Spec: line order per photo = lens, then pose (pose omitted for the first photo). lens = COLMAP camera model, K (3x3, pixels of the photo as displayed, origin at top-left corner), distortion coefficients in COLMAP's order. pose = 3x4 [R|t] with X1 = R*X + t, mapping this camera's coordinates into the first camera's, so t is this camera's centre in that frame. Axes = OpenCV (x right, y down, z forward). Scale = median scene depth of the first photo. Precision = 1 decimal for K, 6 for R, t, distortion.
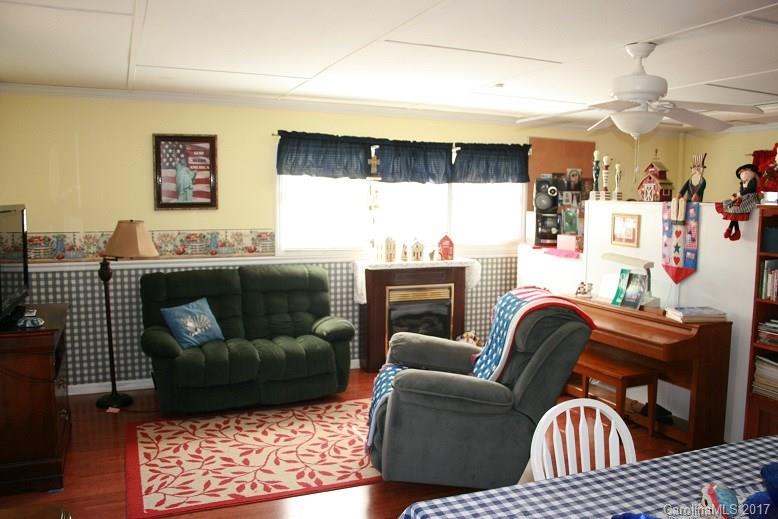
lens RADIAL K [[654.2, 0, 390.0], [0, 654.2, 262.8], [0, 0, 1]] dist [-0.103520, 0.027774]
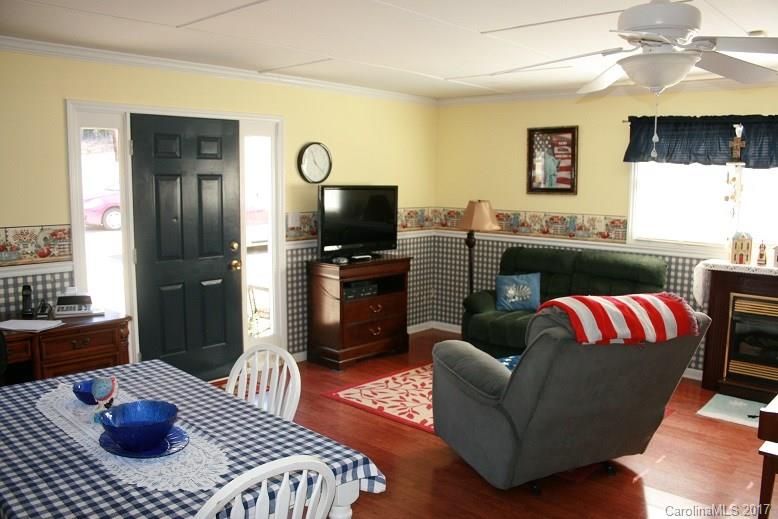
lens RADIAL K [[654.2, 0, 390.9], [0, 654.2, 258.0], [0, 0, 1]] dist [-0.103520, 0.027774]
pose [[0.409475, 0.103123, -0.906474, 0.601709], [-0.100103, 0.992671, 0.067710, -0.021036], [0.906813, 0.063015, 0.416797, 0.286182]]
